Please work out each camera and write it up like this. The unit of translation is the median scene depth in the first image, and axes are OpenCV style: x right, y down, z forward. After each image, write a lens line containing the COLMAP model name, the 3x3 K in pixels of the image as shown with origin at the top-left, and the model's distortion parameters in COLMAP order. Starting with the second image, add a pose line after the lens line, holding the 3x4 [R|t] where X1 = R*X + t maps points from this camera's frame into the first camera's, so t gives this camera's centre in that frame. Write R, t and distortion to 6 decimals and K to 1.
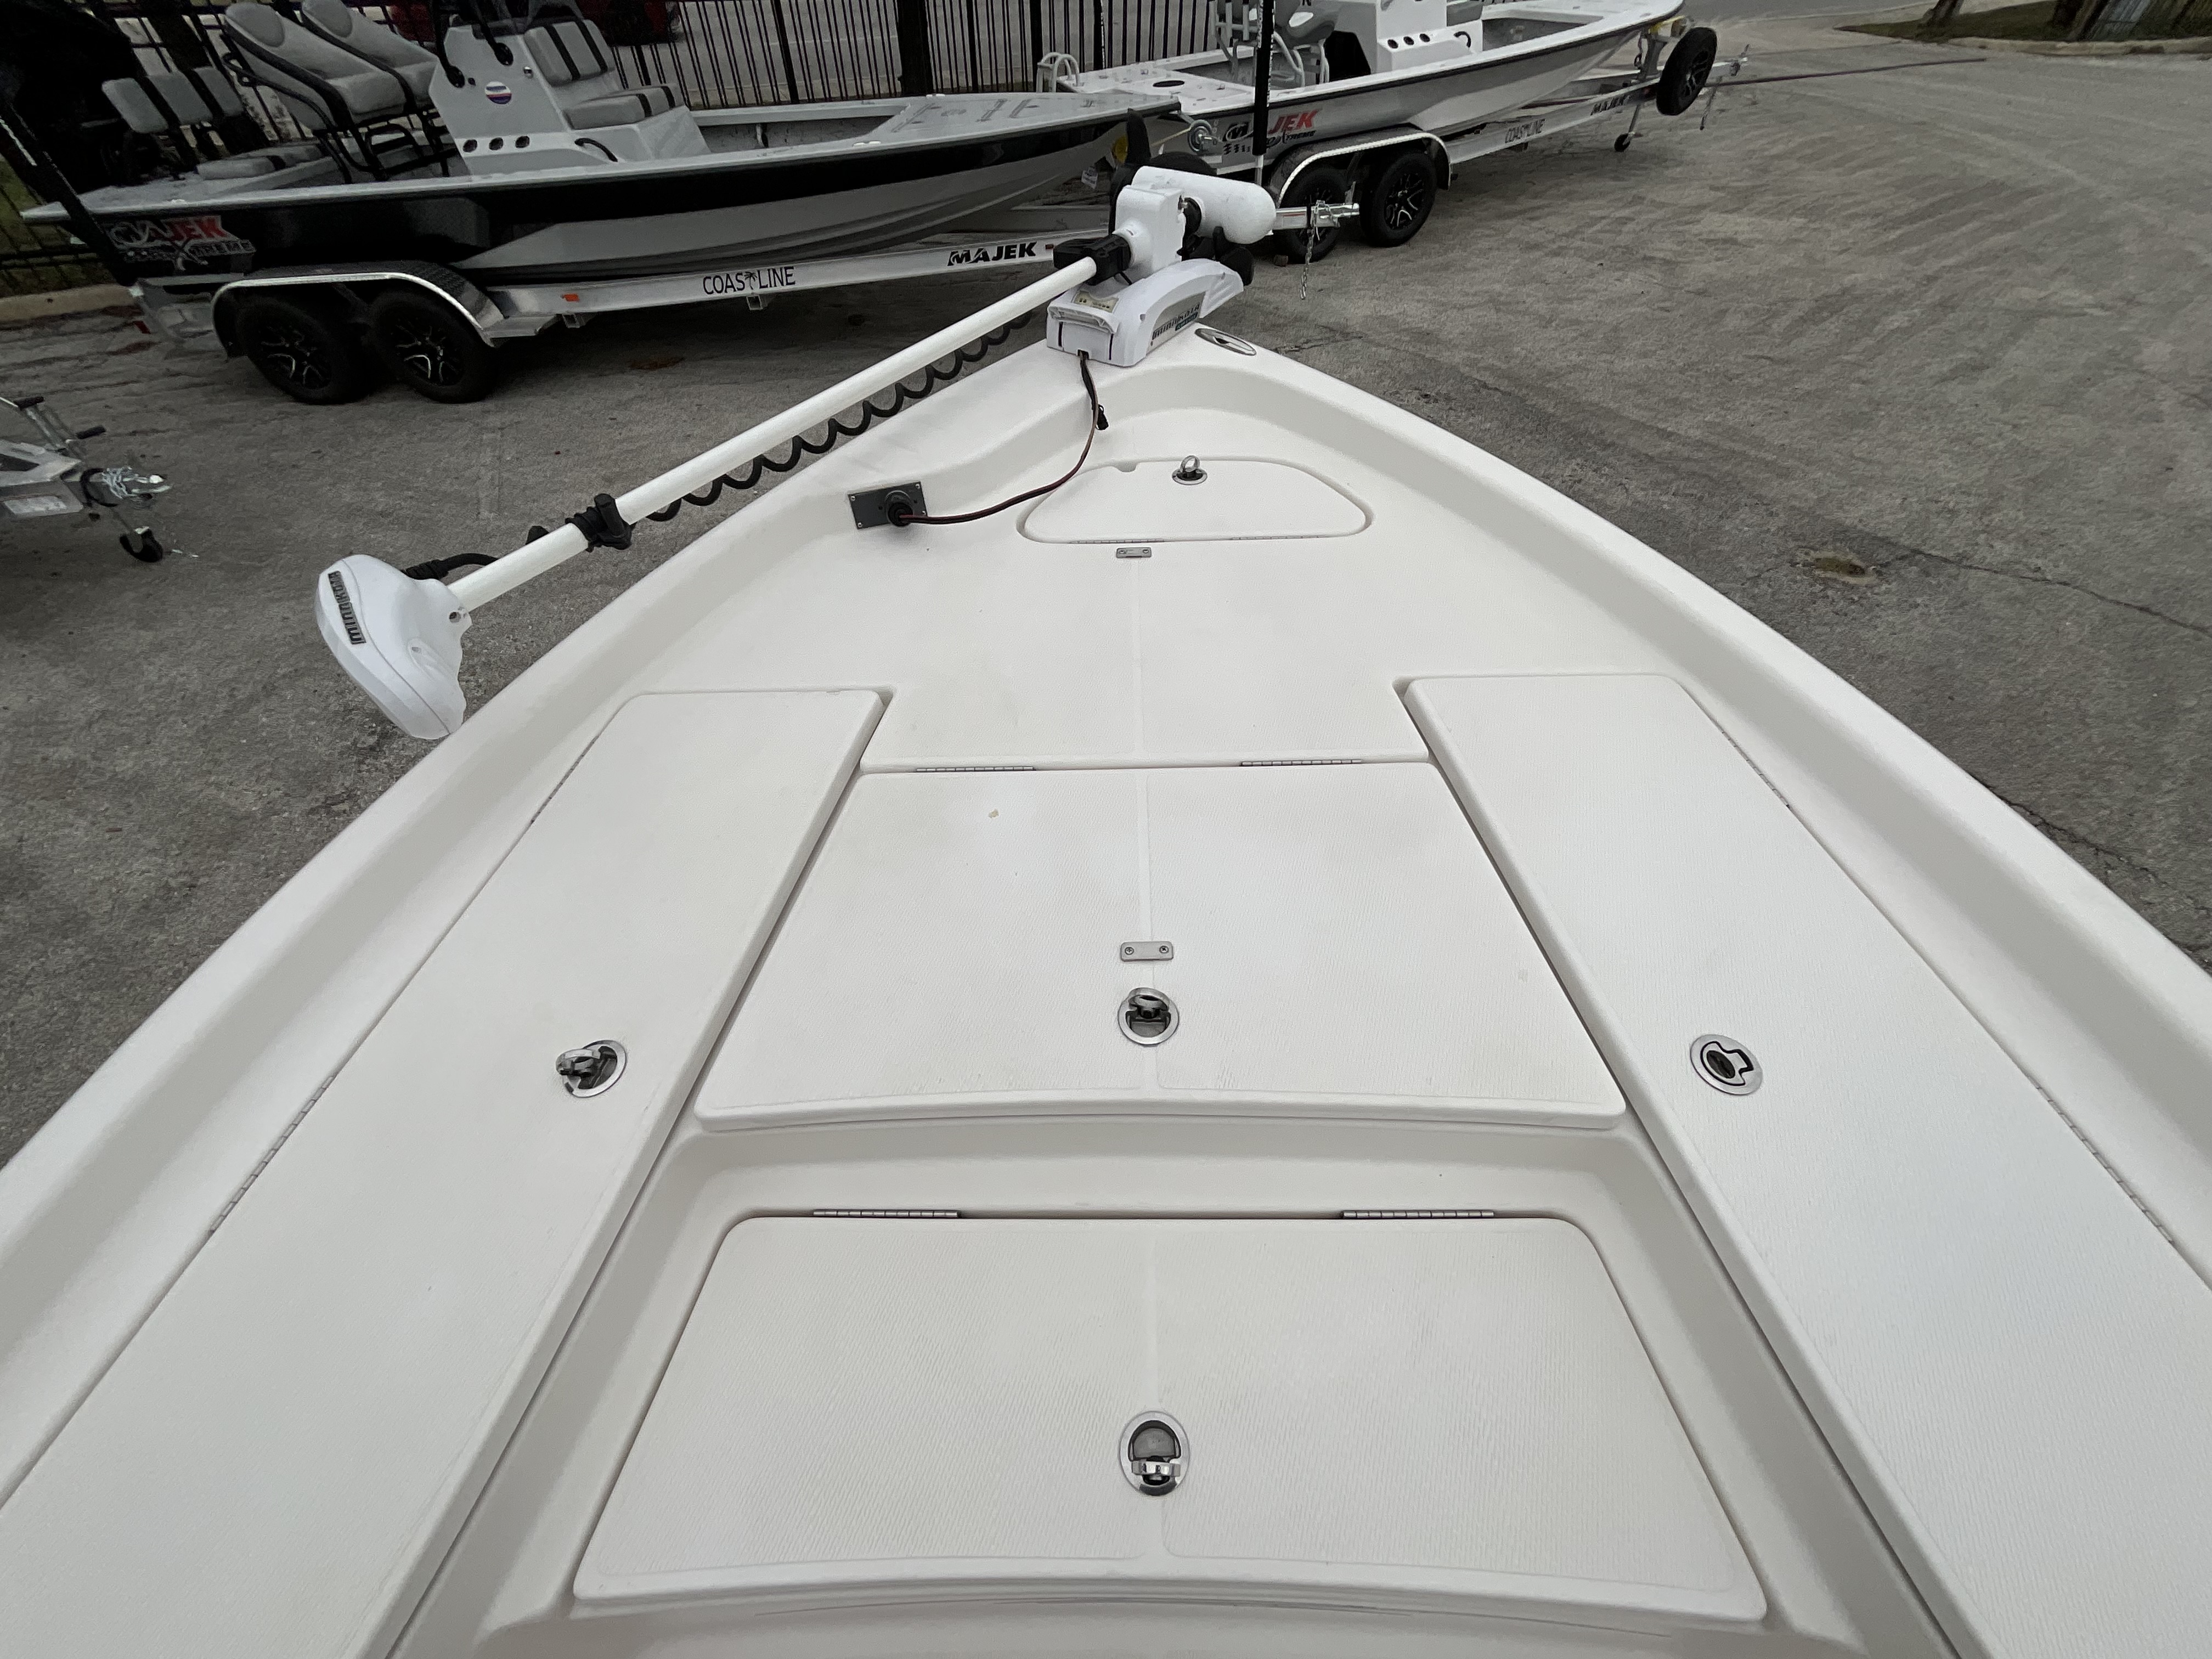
lens RADIAL K [[891.7, 0, 1103.9], [0, 891.7, 826.6], [0, 0, 1]] dist [0.009021, -0.004276]
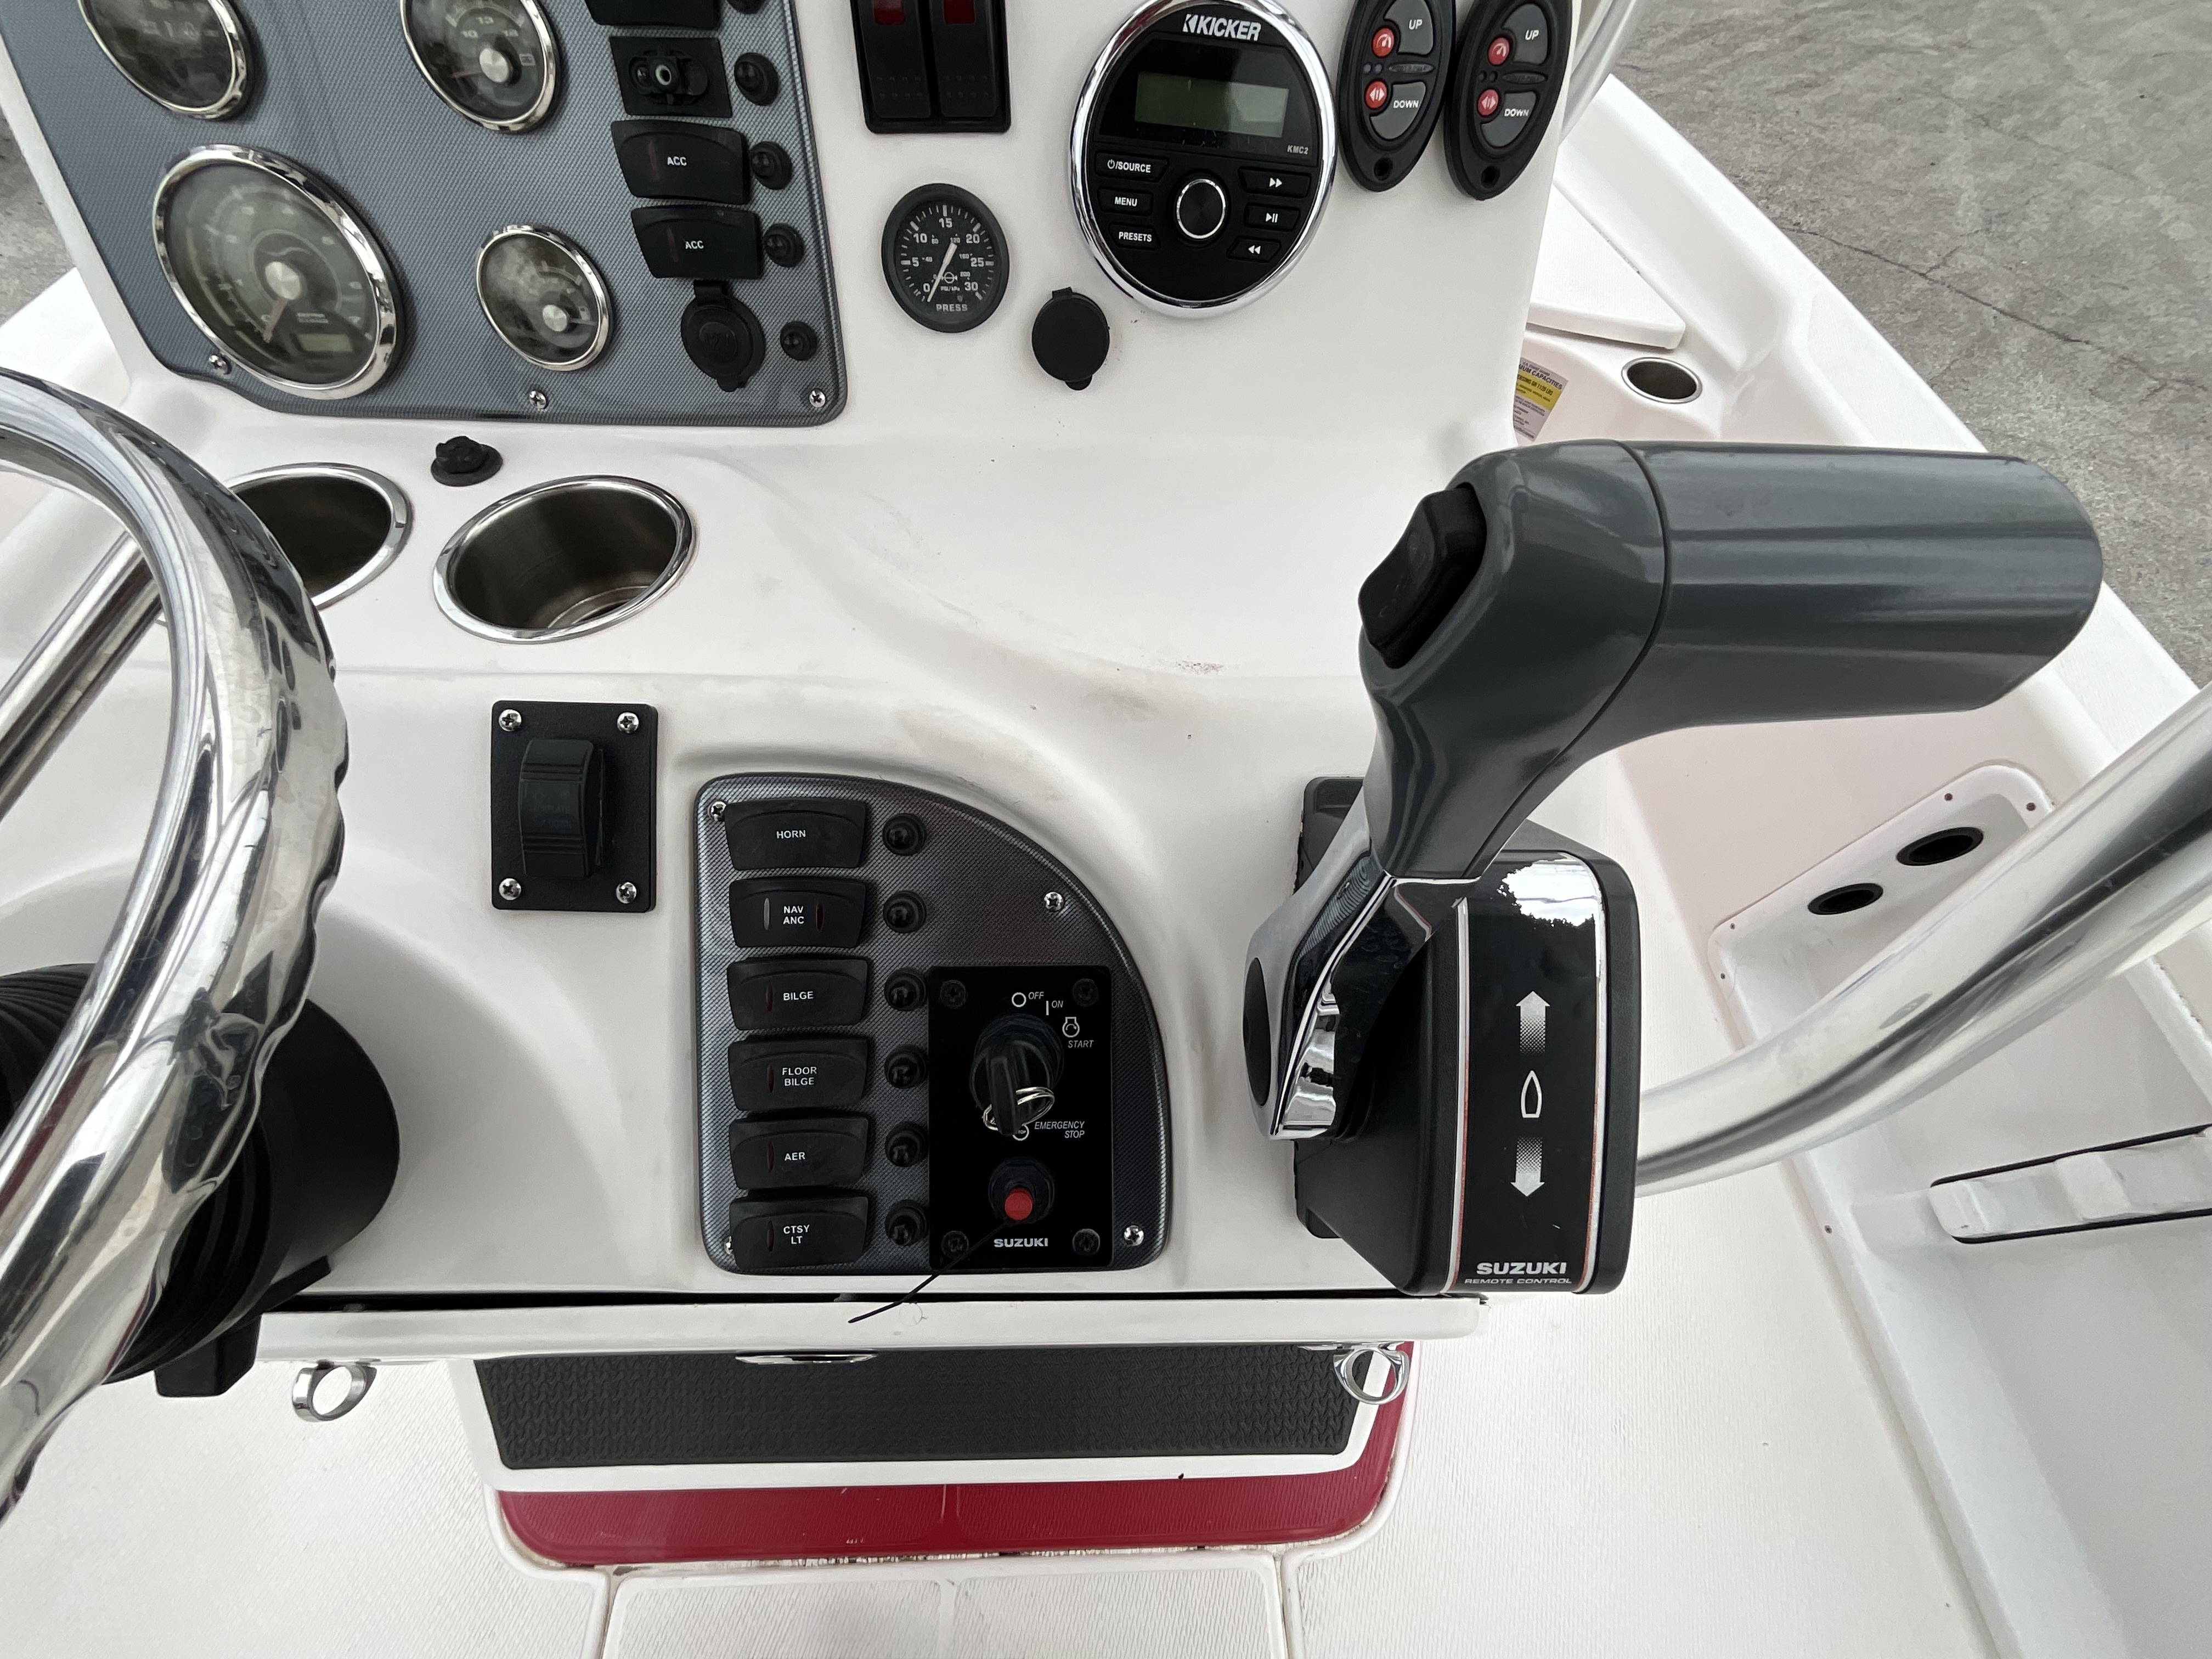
lens RADIAL K [[891.7, 0, 1107.9], [0, 891.7, 822.7], [0, 0, 1]] dist [0.009021, -0.004276]
pose [[0.997424, 0.002206, 0.071697, 0.021469], [-0.012244, 0.990094, 0.139869, 0.264351], [-0.070678, -0.140386, 0.987571, -0.179572]]
